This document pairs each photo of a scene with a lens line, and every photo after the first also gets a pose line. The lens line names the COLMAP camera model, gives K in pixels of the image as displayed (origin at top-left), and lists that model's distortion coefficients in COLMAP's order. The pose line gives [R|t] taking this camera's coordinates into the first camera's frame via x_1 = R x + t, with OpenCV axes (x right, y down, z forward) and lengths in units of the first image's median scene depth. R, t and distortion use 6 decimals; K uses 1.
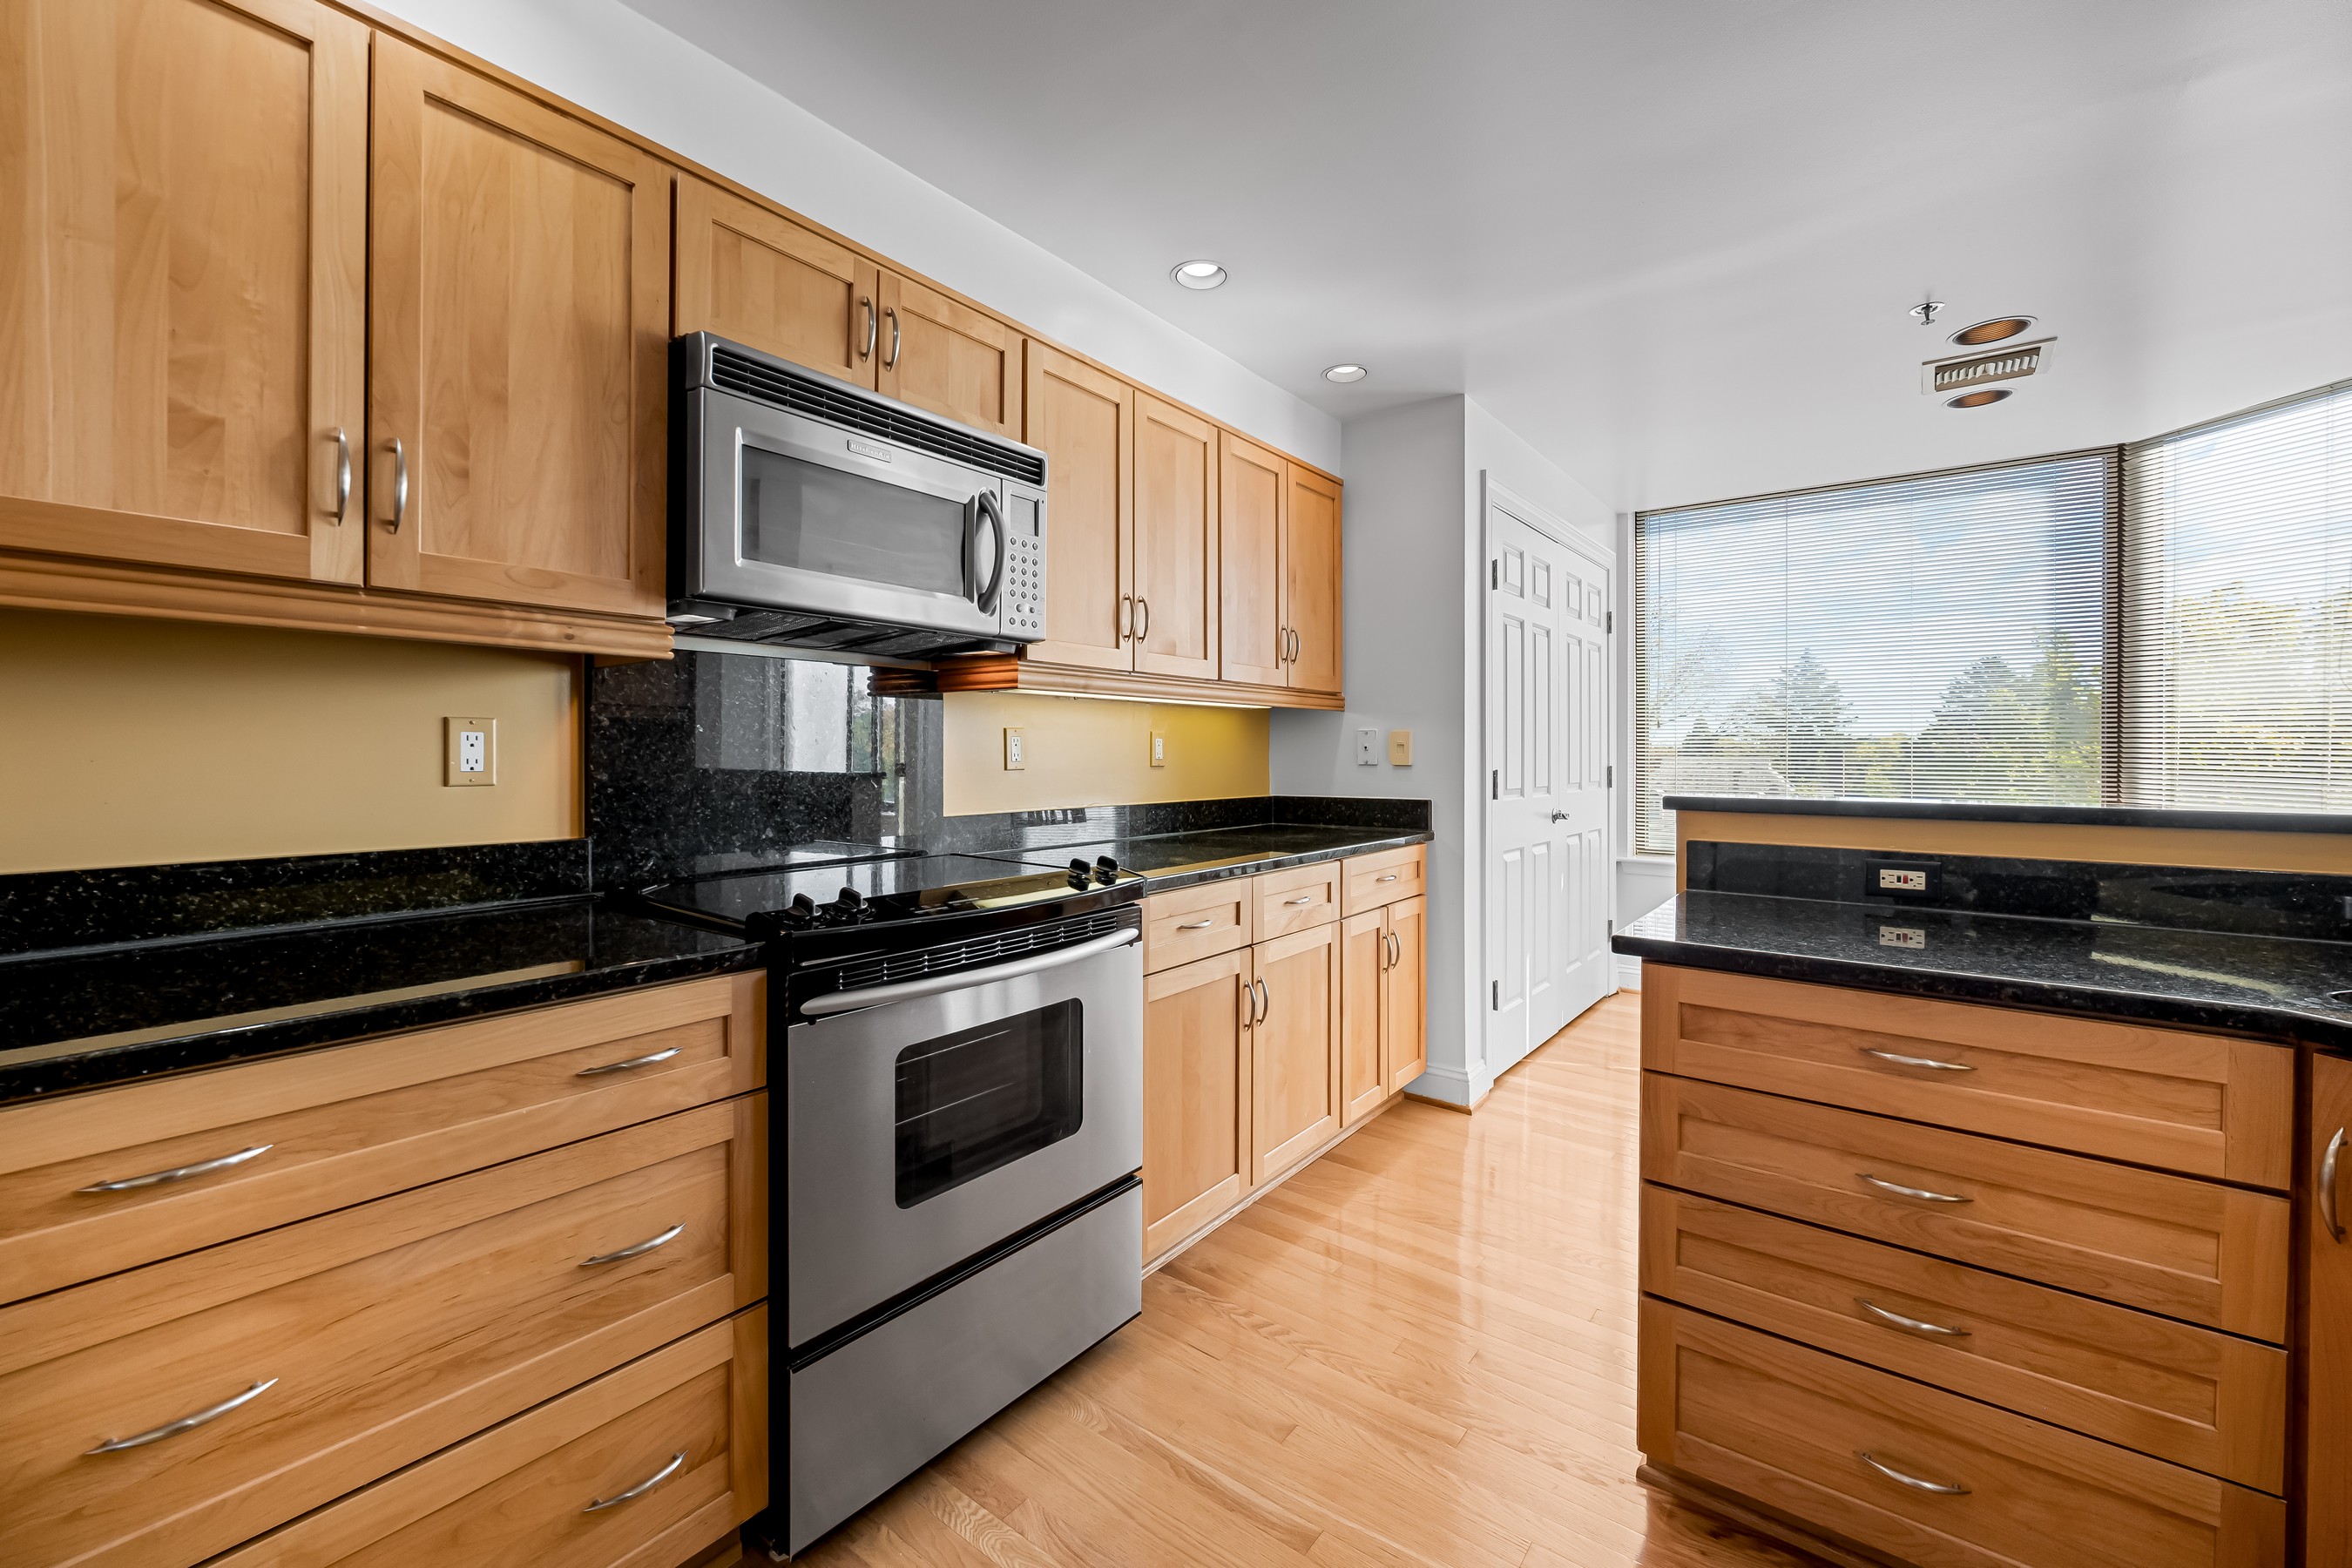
lens RADIAL K [[950.7, 0, 1173.5], [0, 950.7, 756.8], [0, 0, 1]] dist [-0.007291, 0.000446]
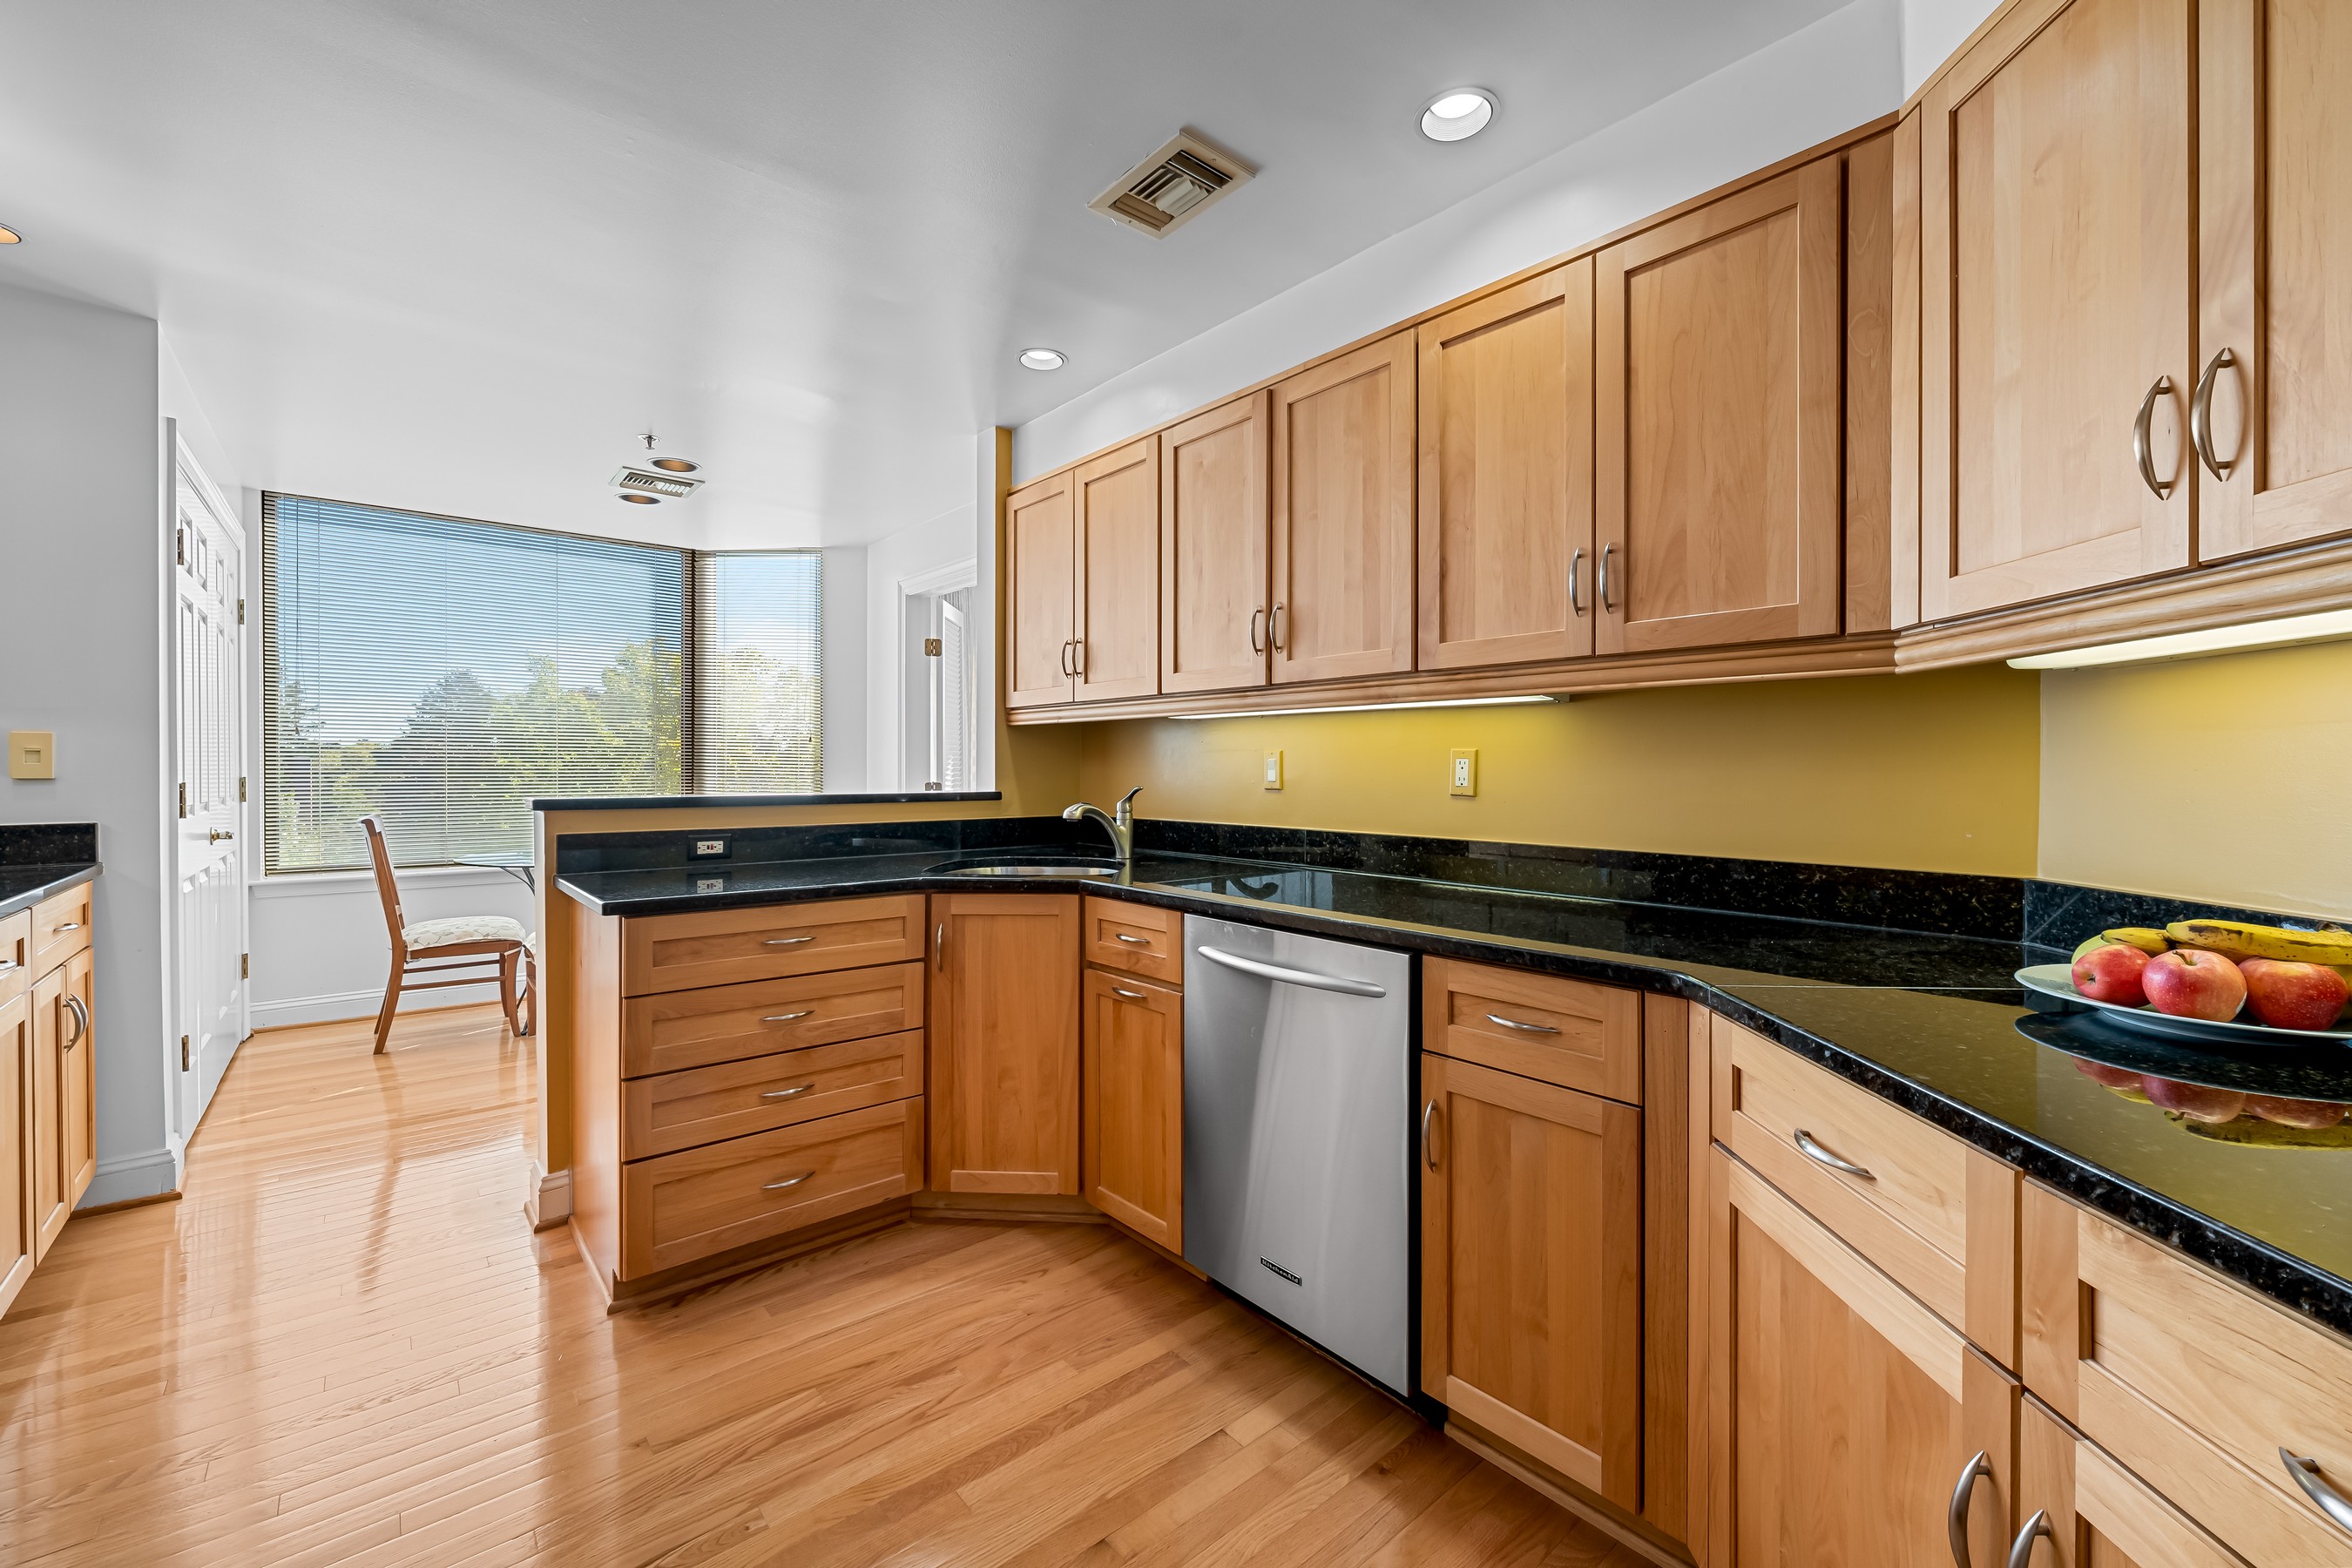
lens RADIAL K [[946.7, 0, 1175.9], [0, 946.7, 768.8], [0, 0, 1]] dist [-0.006146, 0.000203]
pose [[0.202541, -0.005066, 0.979261, -0.340303], [0.001179, 0.999987, 0.004929, -0.001378], [-0.979273, 0.000156, 0.202545, -0.021282]]
